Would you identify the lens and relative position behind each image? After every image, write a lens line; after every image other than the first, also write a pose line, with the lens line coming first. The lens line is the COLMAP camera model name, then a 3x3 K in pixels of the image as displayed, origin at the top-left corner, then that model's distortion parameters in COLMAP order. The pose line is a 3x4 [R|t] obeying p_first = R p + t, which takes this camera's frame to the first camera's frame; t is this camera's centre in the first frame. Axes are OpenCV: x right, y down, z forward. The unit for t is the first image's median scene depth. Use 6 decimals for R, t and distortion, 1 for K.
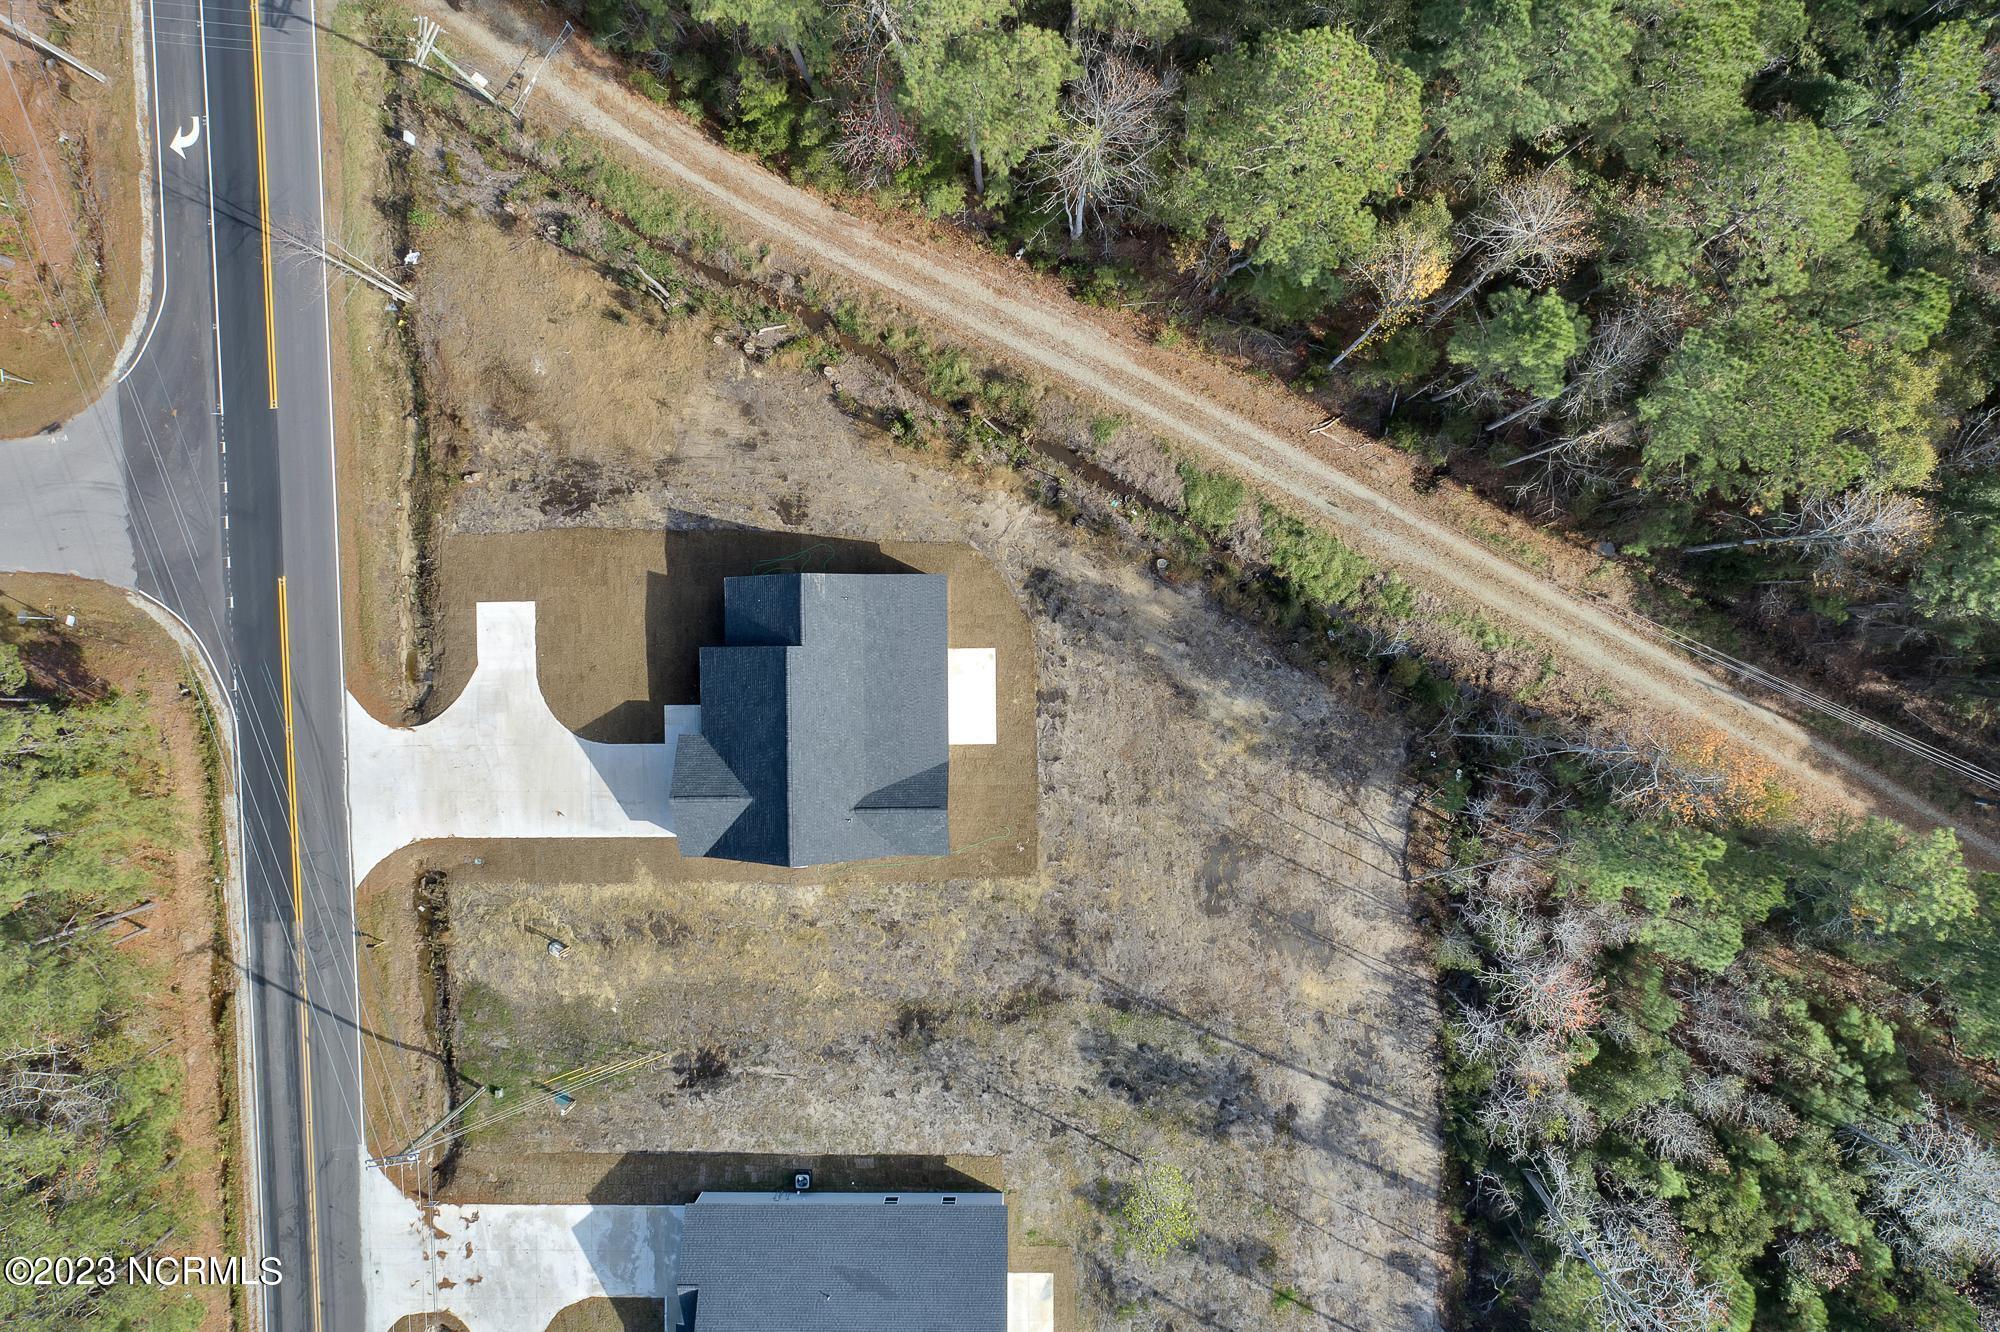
lens RADIAL K [[1353.1, 0, 1000.0], [0, 1353.1, 666.0], [0, 0, 1]] dist [-0.008112, 0.014248]
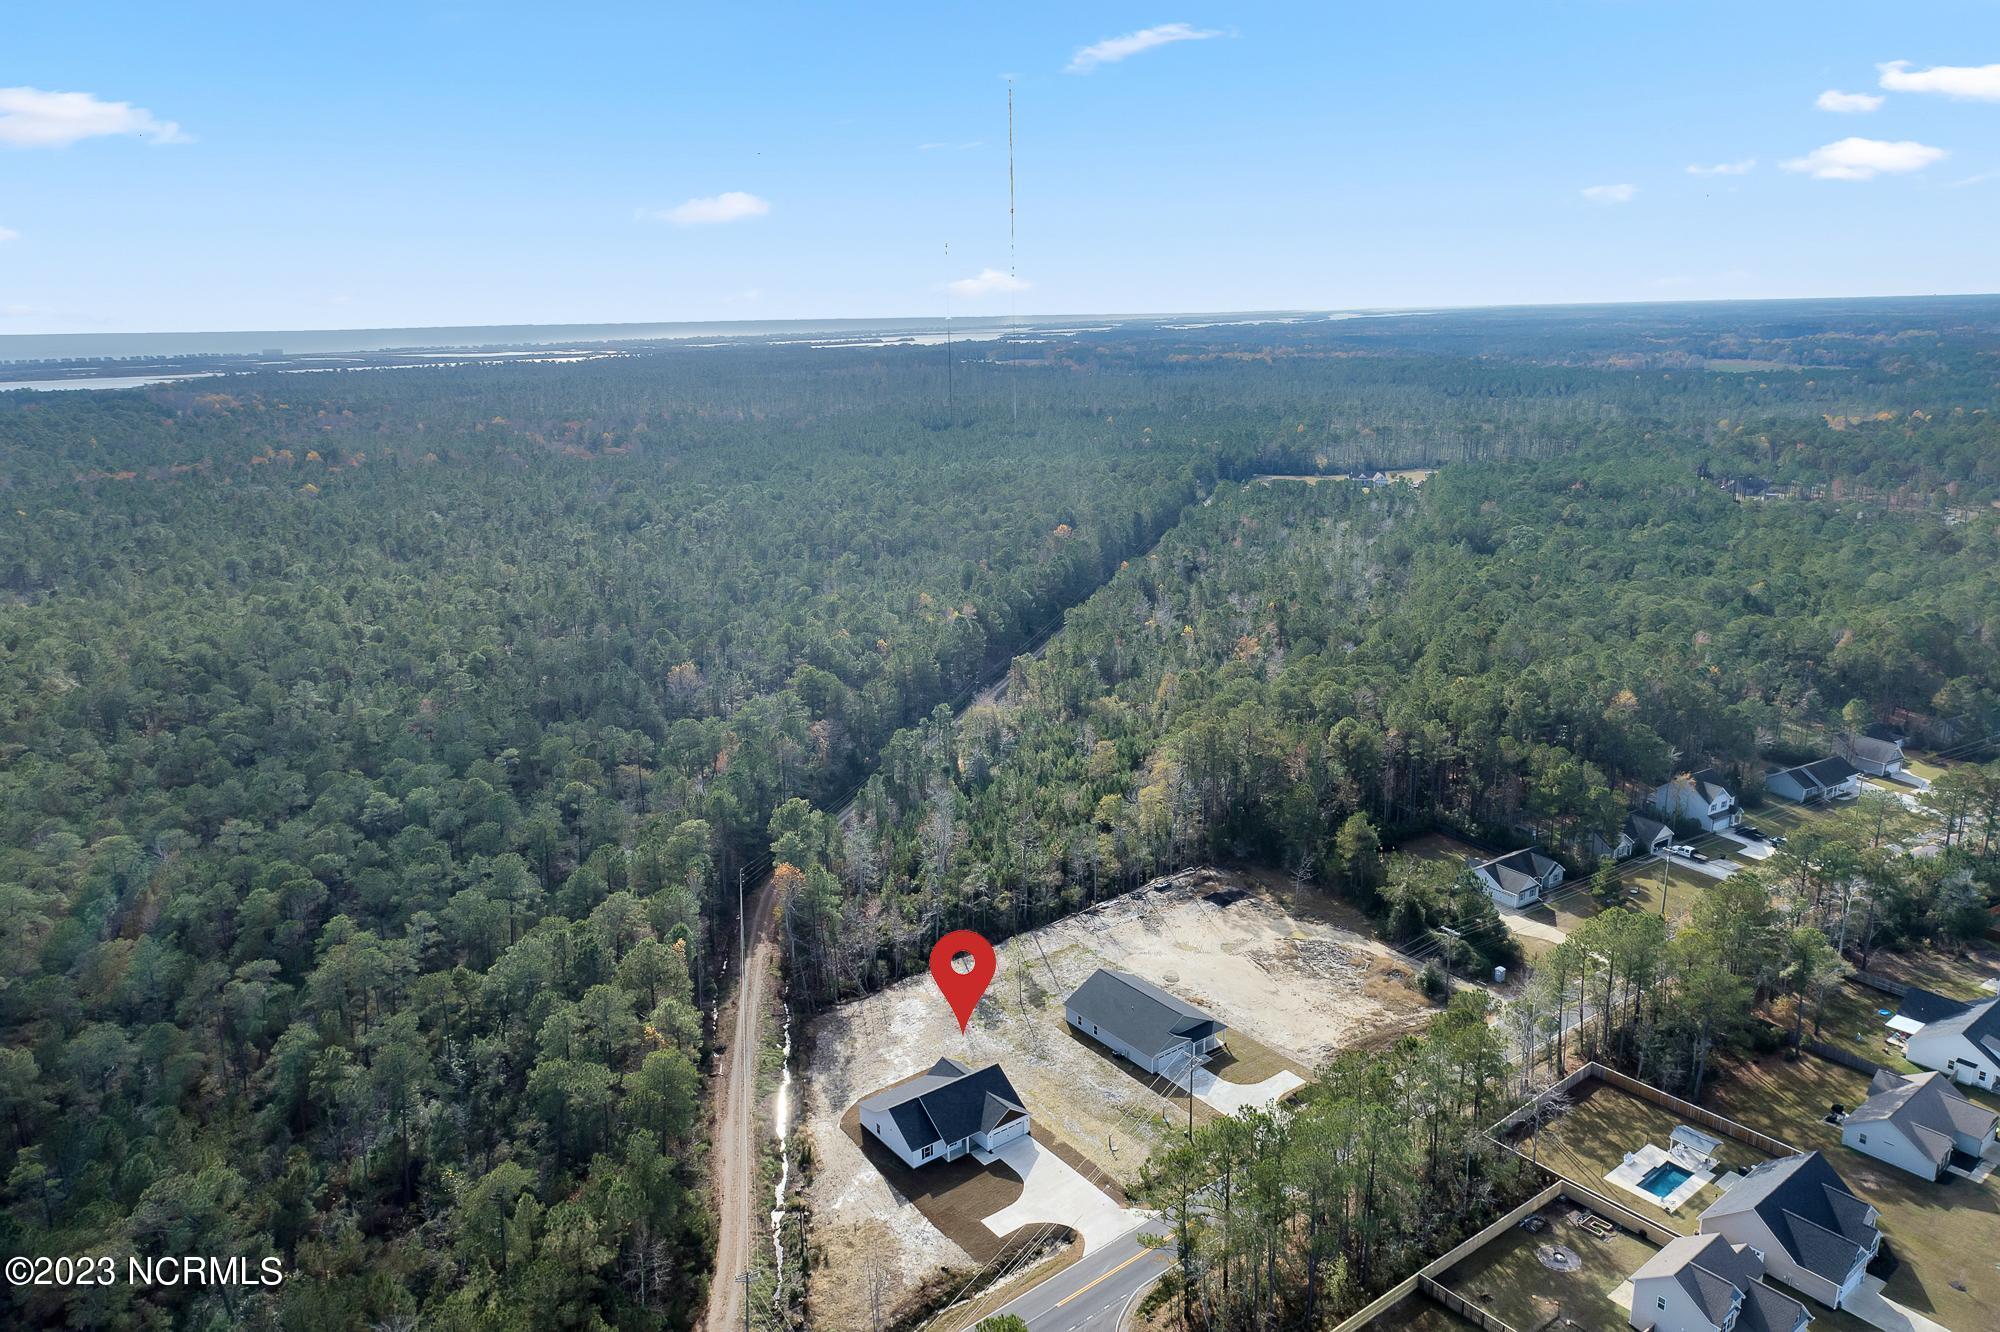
lens RADIAL K [[1353.1, 0, 1000.0], [0, 1353.1, 666.0], [0, 0, 1]] dist [-0.008112, 0.014248]
pose [[-0.588708, -0.164412, 0.791449, -1.727015], [0.806671, -0.182495, 0.562119, -0.941966], [0.052017, 0.969363, 0.240062, -0.200542]]
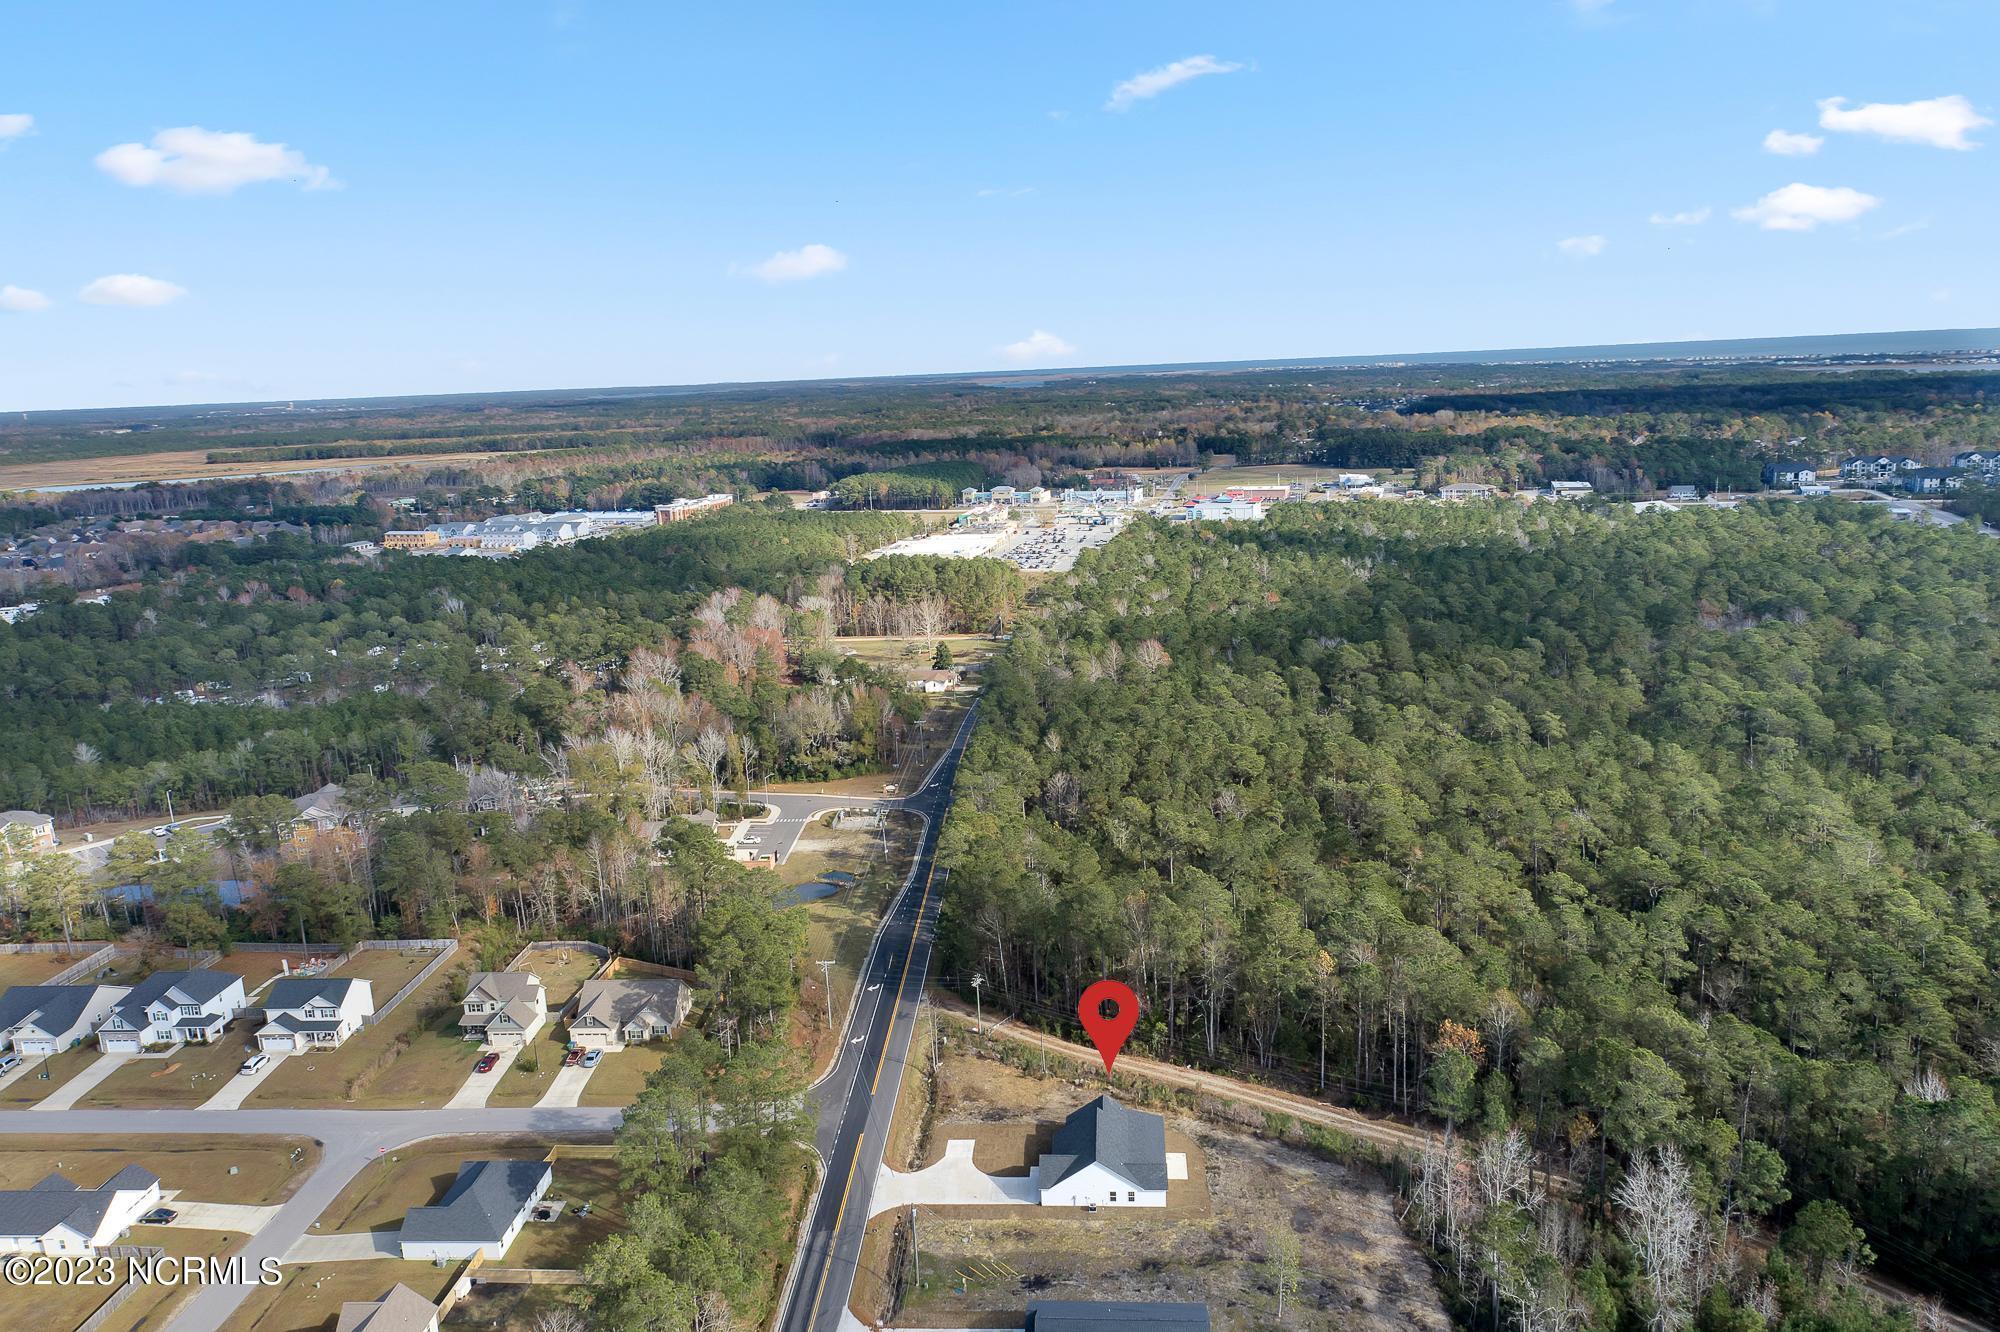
lens RADIAL K [[1330.7, 0, 1003.9], [0, 1330.7, 757.5], [0, 0, 1]] dist [0.002564, 0.002497]
pose [[0.996064, 0.013545, -0.087597, -0.113993], [-0.087997, 0.269799, -0.958888, 1.877047], [0.010645, 0.962821, 0.269929, -0.194151]]
